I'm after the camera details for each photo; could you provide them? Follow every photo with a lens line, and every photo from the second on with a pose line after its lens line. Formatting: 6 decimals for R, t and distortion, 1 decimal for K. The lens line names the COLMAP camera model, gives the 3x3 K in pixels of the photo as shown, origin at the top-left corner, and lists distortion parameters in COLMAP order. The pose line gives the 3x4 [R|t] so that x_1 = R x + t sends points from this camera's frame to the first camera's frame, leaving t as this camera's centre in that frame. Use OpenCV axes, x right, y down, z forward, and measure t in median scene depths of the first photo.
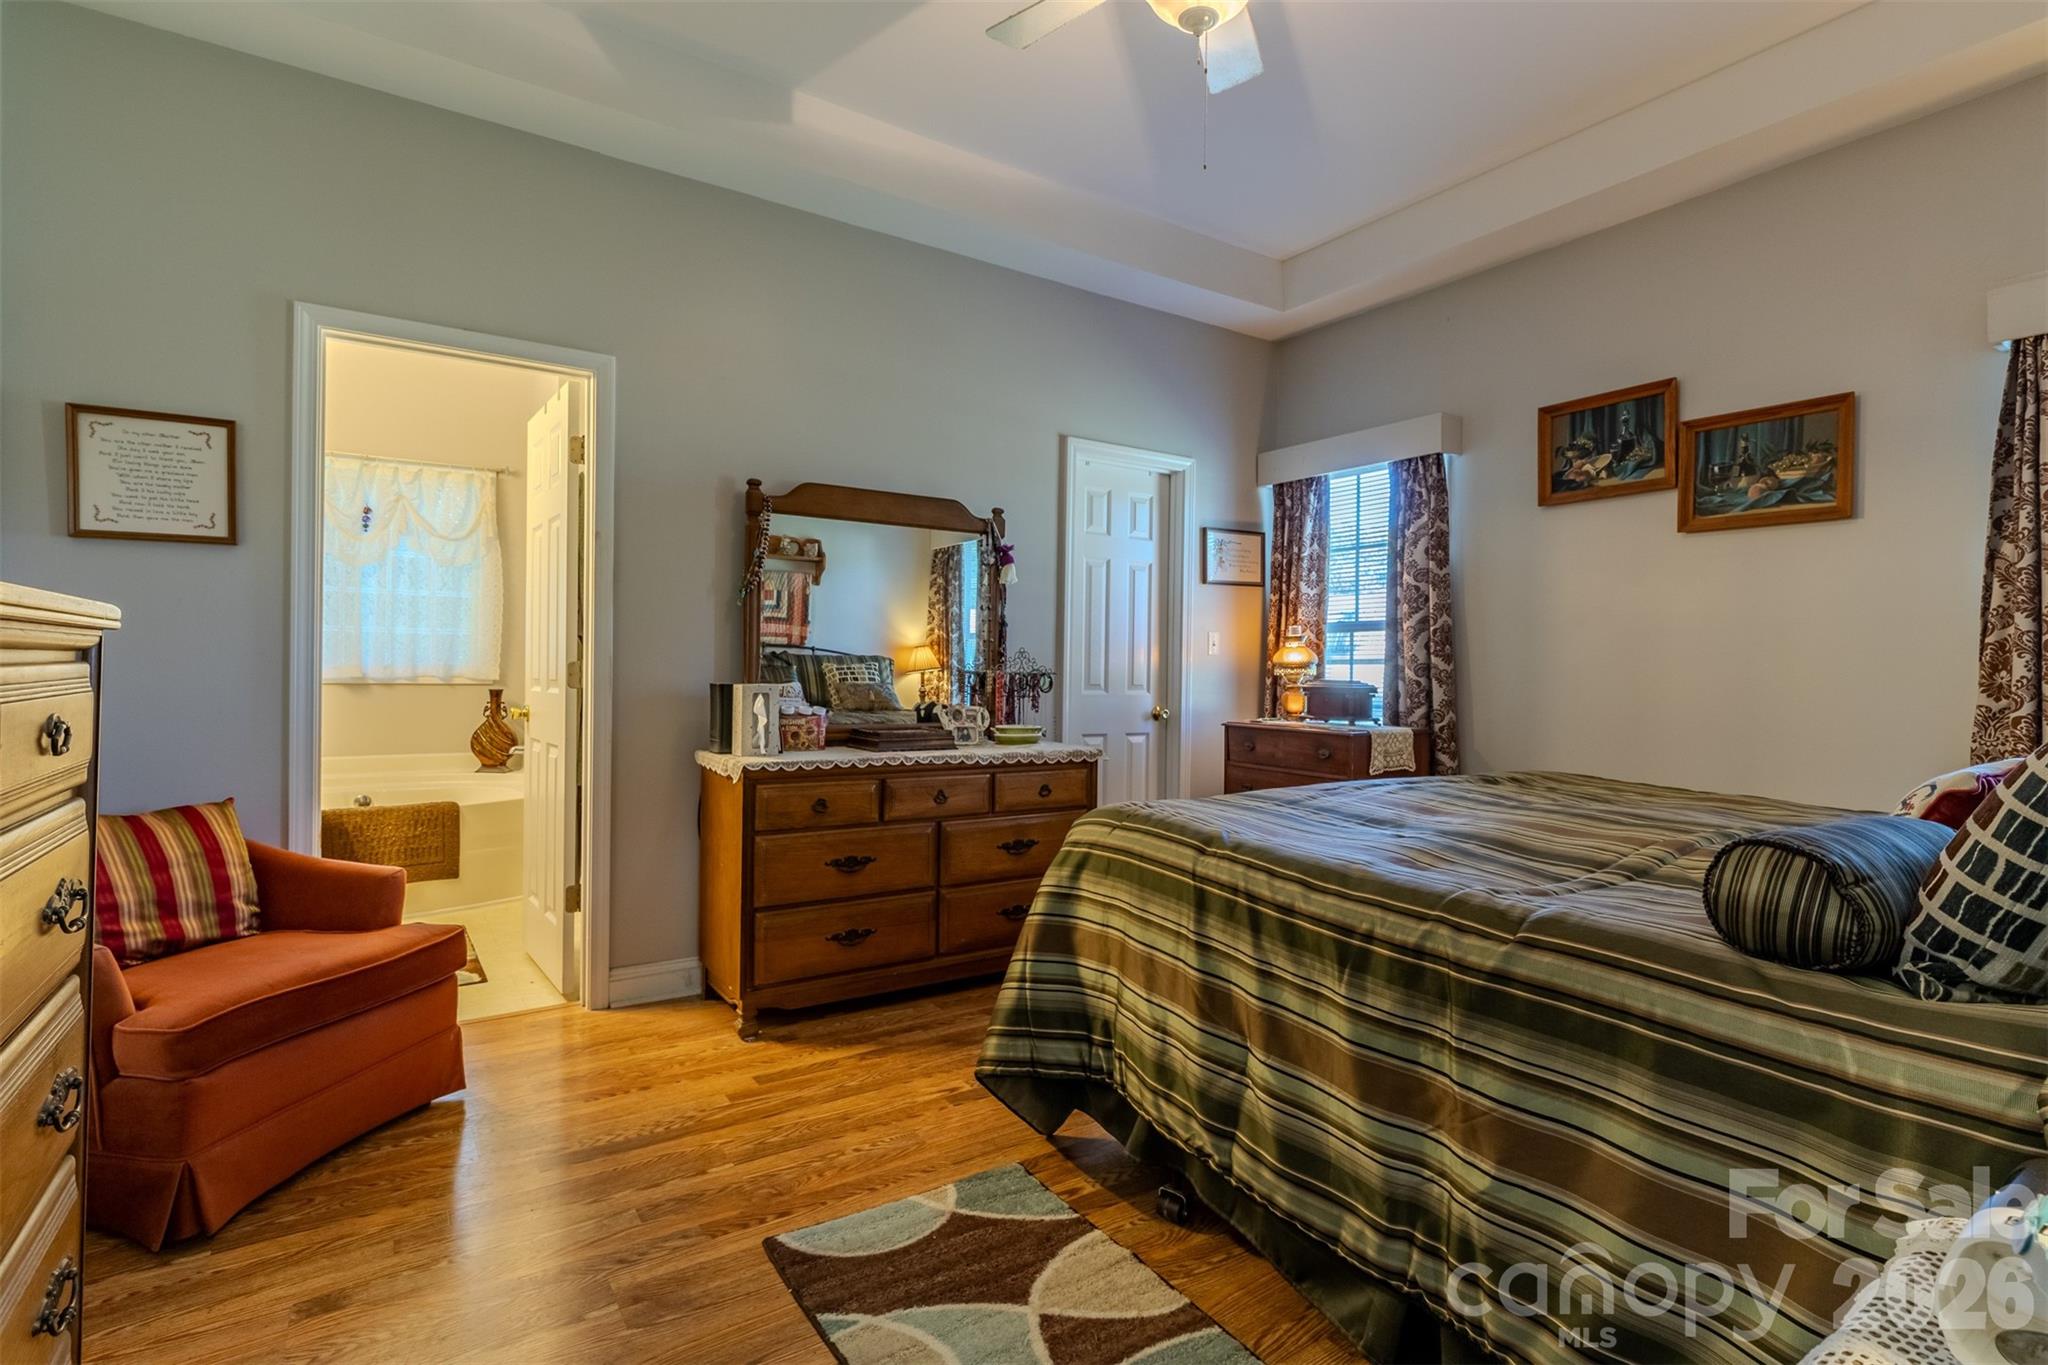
lens RADIAL K [[988.1, 0, 1028.1], [0, 988.1, 676.4], [0, 0, 1]] dist [0.000563, -0.000913]
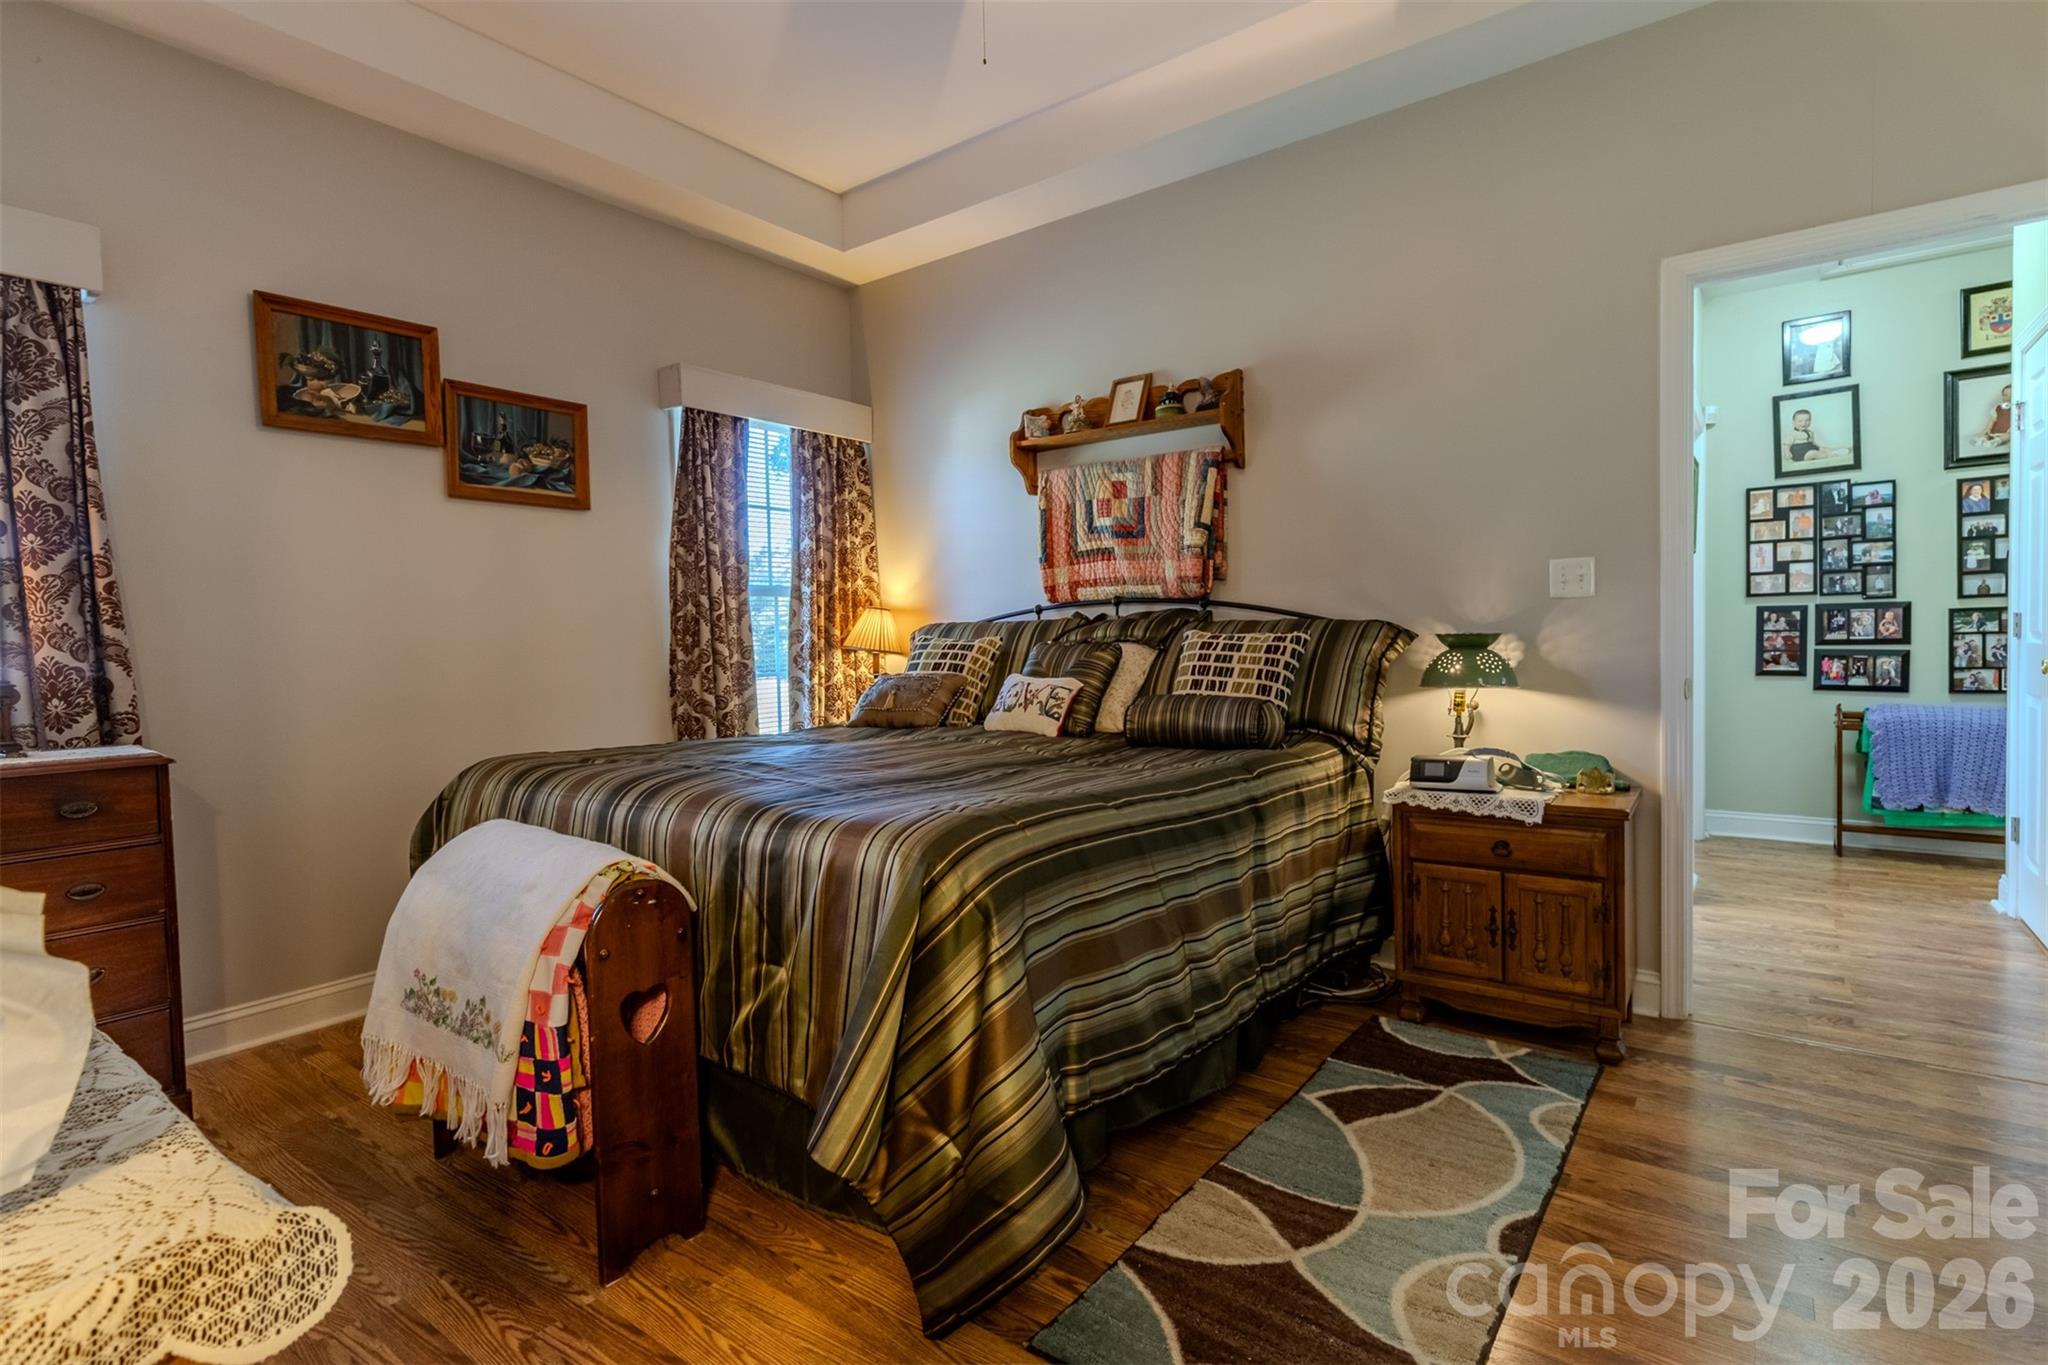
lens RADIAL K [[988.1, 0, 1018.8], [0, 988.1, 675.0], [0, 0, 1]] dist [0.000563, -0.000913]
pose [[-0.325207, -0.054256, 0.944085, -0.474769], [0.014268, 0.997958, 0.062267, -0.027187], [-0.945535, 0.033720, -0.323768, 0.878968]]
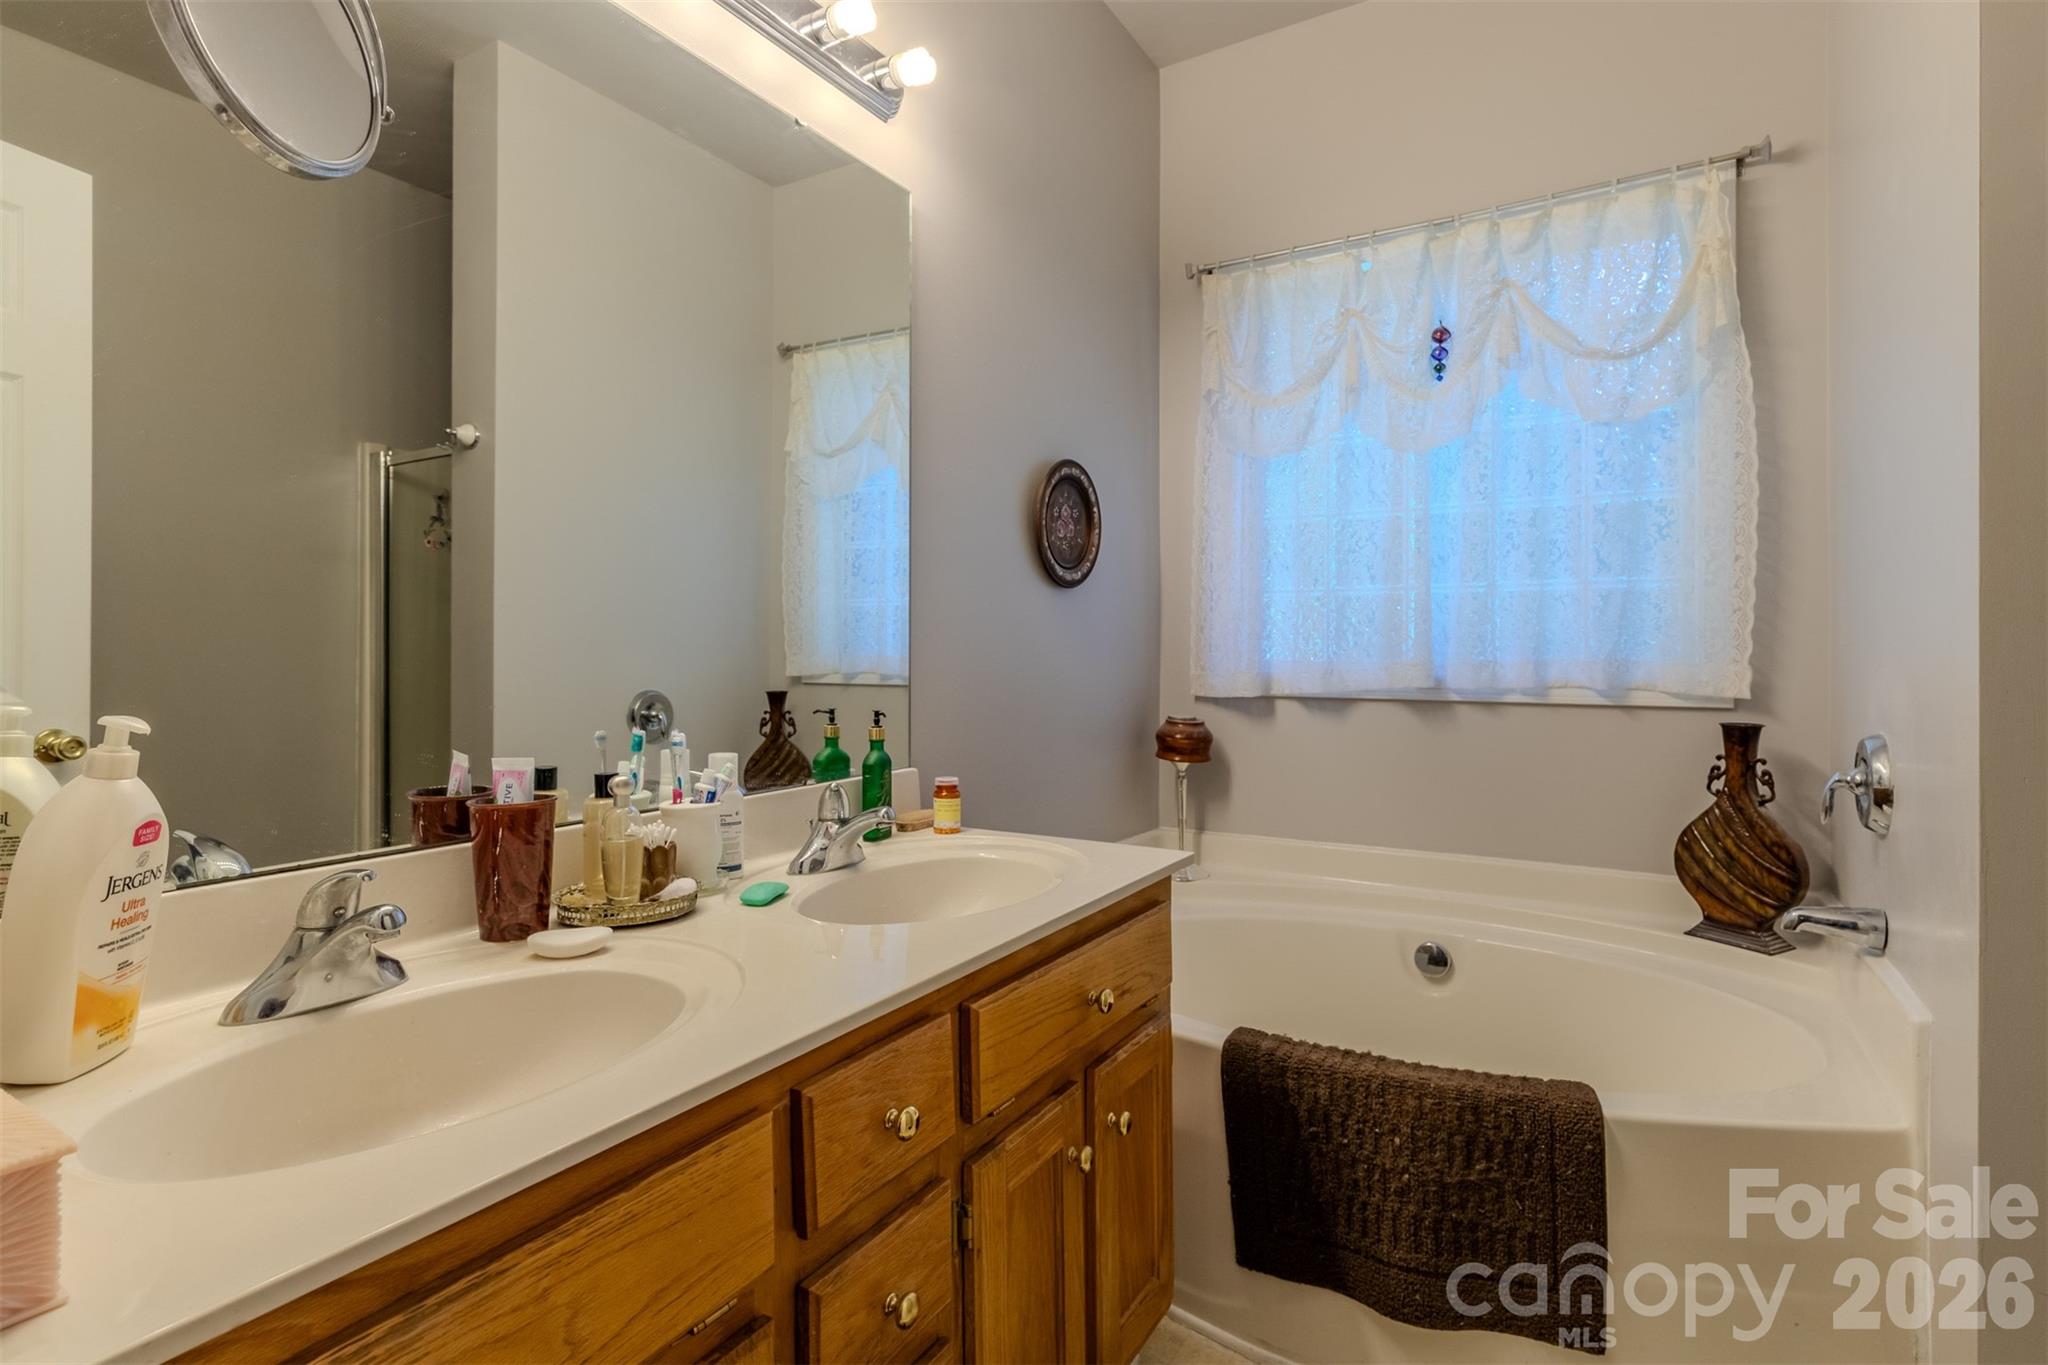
lens RADIAL K [[988.1, 0, 1024.8], [0, 988.1, 668.4], [0, 0, 1]] dist [0.000563, -0.000913]
pose [[0.434147, -0.020149, -0.900617, -0.155464], [-0.007054, 0.999643, -0.025765, 0.002389], [0.900814, 0.017539, 0.433850, 0.289137]]
